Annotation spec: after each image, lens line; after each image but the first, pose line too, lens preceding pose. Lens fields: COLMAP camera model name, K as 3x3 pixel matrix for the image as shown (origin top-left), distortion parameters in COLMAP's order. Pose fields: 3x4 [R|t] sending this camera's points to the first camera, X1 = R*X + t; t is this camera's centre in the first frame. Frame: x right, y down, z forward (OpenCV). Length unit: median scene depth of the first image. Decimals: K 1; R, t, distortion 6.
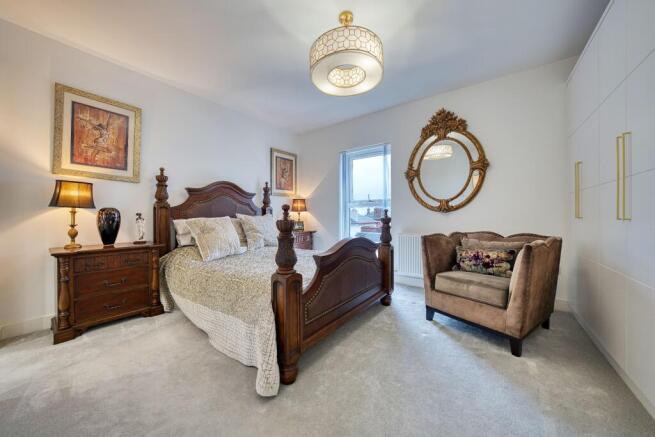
lens RADIAL K [[240.8, 0, 327.7], [0, 240.8, 211.3], [0, 0, 1]] dist [-0.000447, -0.000009]
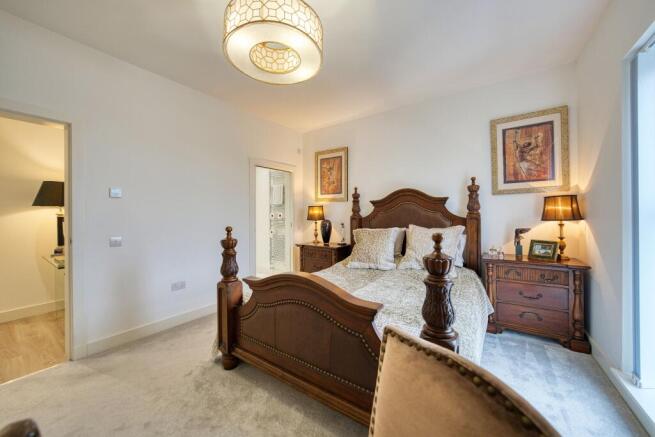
lens RADIAL K [[241.6, 0, 327.5], [0, 241.6, 218.5], [0, 0, 1]] dist [-0.010974, 0.000396]
pose [[0.019397, -0.021678, -0.999577, 0.563639], [0.001043, 0.999765, -0.021662, 0.009648], [0.999811, -0.000623, 0.019415, 0.832073]]
